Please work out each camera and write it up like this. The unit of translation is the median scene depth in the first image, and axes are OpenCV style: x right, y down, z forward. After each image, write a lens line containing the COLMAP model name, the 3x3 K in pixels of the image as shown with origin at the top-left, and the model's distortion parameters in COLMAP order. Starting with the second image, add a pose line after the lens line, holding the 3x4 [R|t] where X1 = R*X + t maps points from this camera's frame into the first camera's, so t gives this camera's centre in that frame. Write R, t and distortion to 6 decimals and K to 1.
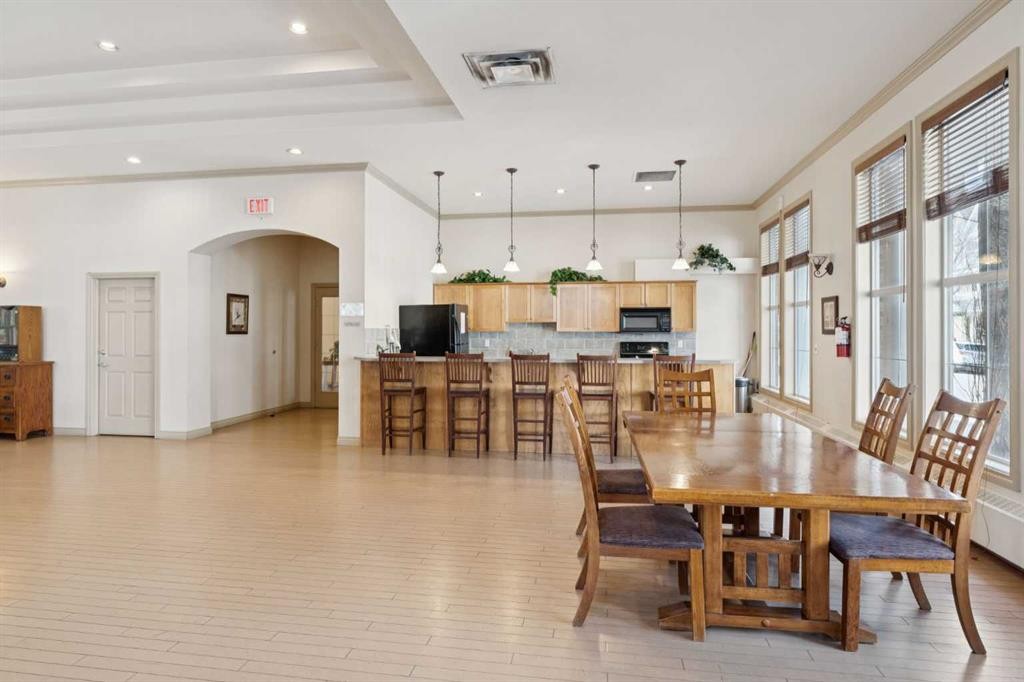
lens RADIAL K [[597.7, 0, 512.0], [0, 597.7, 341.0], [0, 0, 1]] dist [-0.000672, -0.000166]
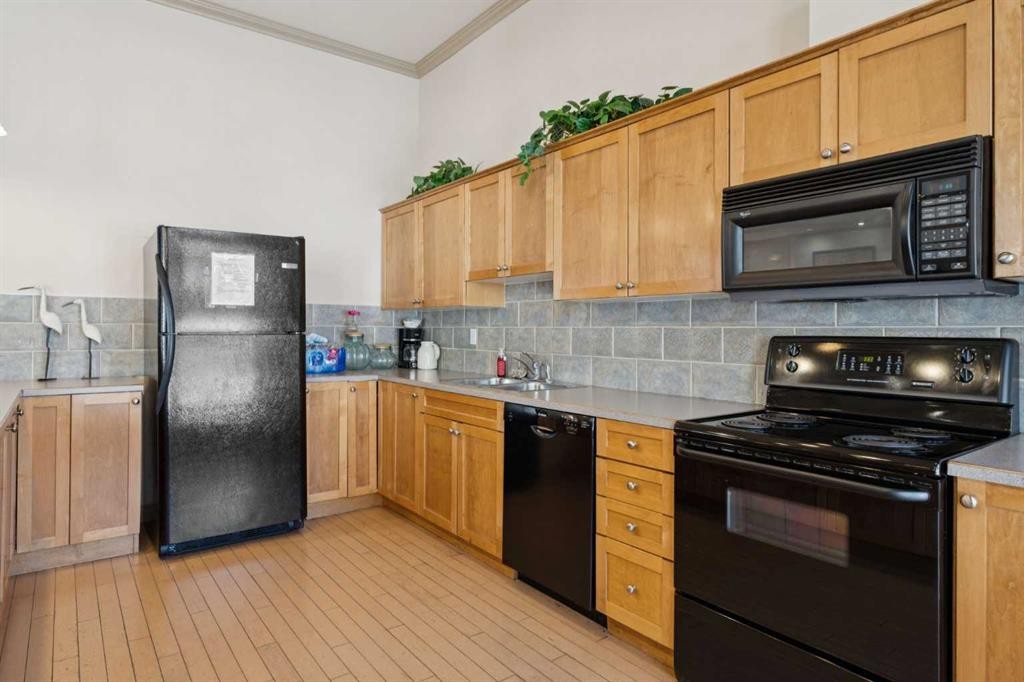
lens RADIAL K [[597.7, 0, 512.0], [0, 597.7, 341.0], [0, 0, 1]] dist [-0.000672, -0.000166]
pose [[0.723222, 0.008706, -0.690561, 0.276641], [-0.003719, 0.999955, 0.008712, 0.002778], [0.690606, -0.003732, 0.723222, 0.750297]]
